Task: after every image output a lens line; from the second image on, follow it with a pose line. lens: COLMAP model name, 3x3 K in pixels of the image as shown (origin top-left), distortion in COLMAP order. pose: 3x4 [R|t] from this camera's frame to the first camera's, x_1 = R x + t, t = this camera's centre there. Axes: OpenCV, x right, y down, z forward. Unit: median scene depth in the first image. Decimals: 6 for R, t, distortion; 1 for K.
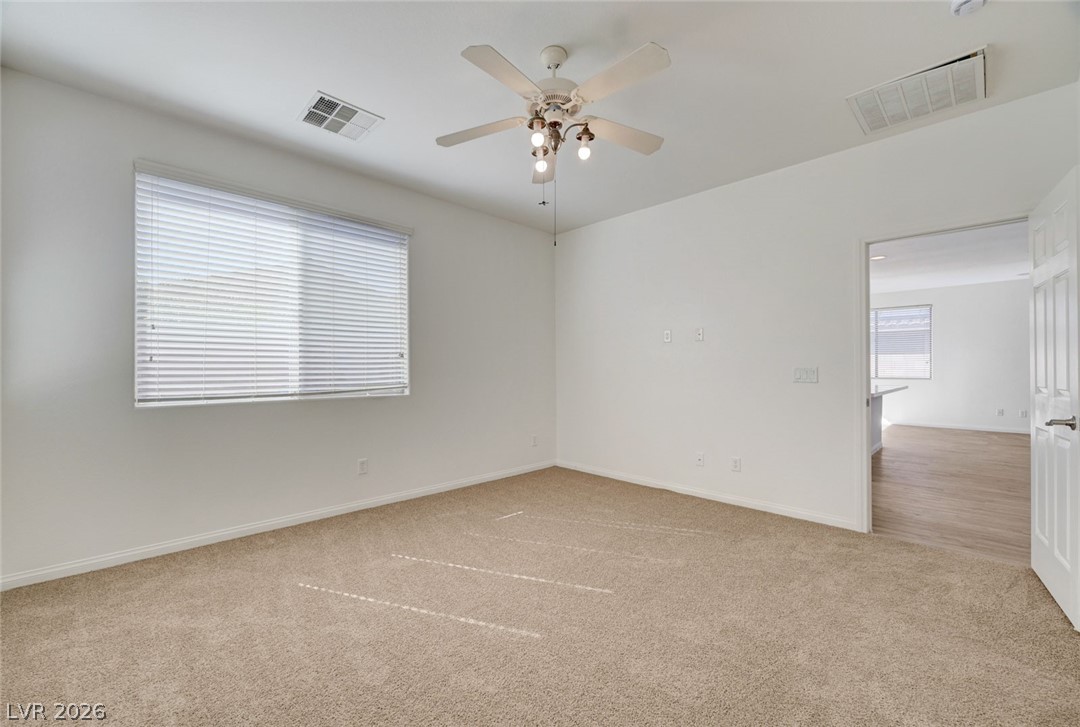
lens RADIAL K [[438.8, 0, 539.5], [0, 438.8, 363.4], [0, 0, 1]] dist [-0.001064, -0.000131]
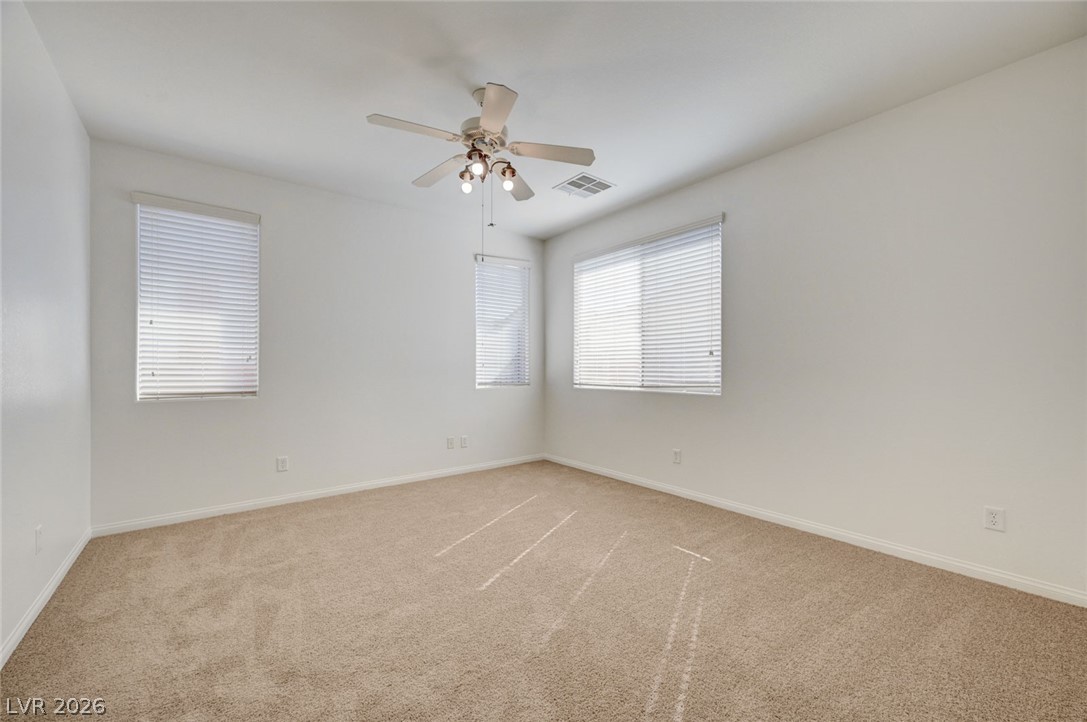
lens RADIAL K [[433.4, 0, 542.9], [0, 433.4, 367.2], [0, 0, 1]] dist [-0.006093, 0.001259]
pose [[-0.115723, -0.000149, -0.993282, 0.721756], [0.010636, 0.999942, -0.001389, 0.010314], [0.993225, -0.010725, -0.115715, 0.809140]]
